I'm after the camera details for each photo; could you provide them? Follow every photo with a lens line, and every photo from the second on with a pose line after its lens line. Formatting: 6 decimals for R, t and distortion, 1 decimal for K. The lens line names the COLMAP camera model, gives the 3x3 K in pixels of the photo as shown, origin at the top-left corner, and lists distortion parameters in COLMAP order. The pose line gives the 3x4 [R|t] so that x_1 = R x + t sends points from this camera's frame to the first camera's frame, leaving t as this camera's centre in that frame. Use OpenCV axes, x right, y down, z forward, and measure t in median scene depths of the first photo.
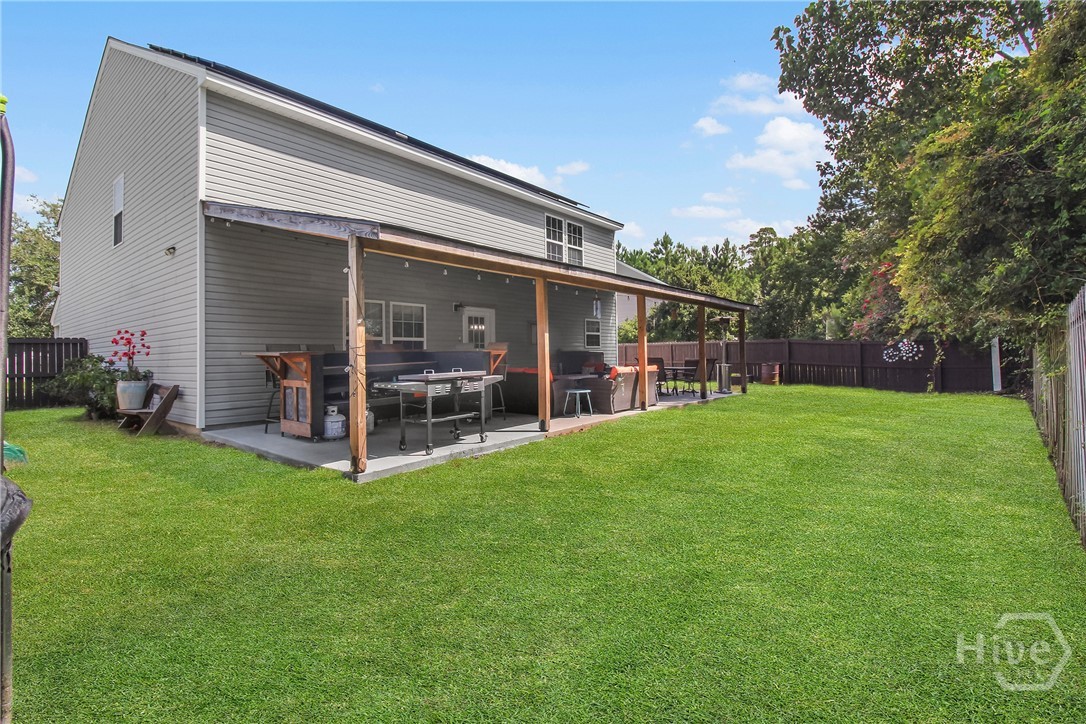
lens RADIAL K [[510.2, 0, 542.6], [0, 510.2, 359.0], [0, 0, 1]] dist [-0.013133, 0.000121]
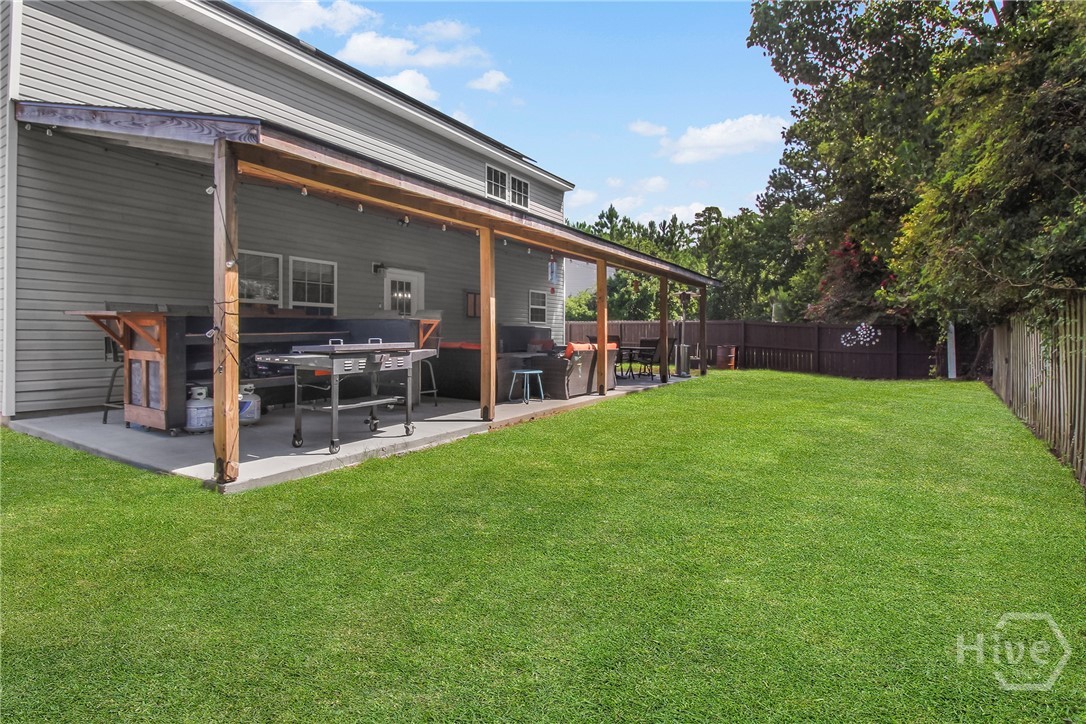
lens RADIAL K [[540.4, 0, 548.4], [0, 540.4, 354.0], [0, 0, 1]] dist [-0.004956, -0.005845]
pose [[0.989989, 0.017493, 0.140057, -0.017620], [-0.020966, 0.999507, 0.023356, 0.012340], [-0.139579, -0.026059, 0.989868, 0.120624]]
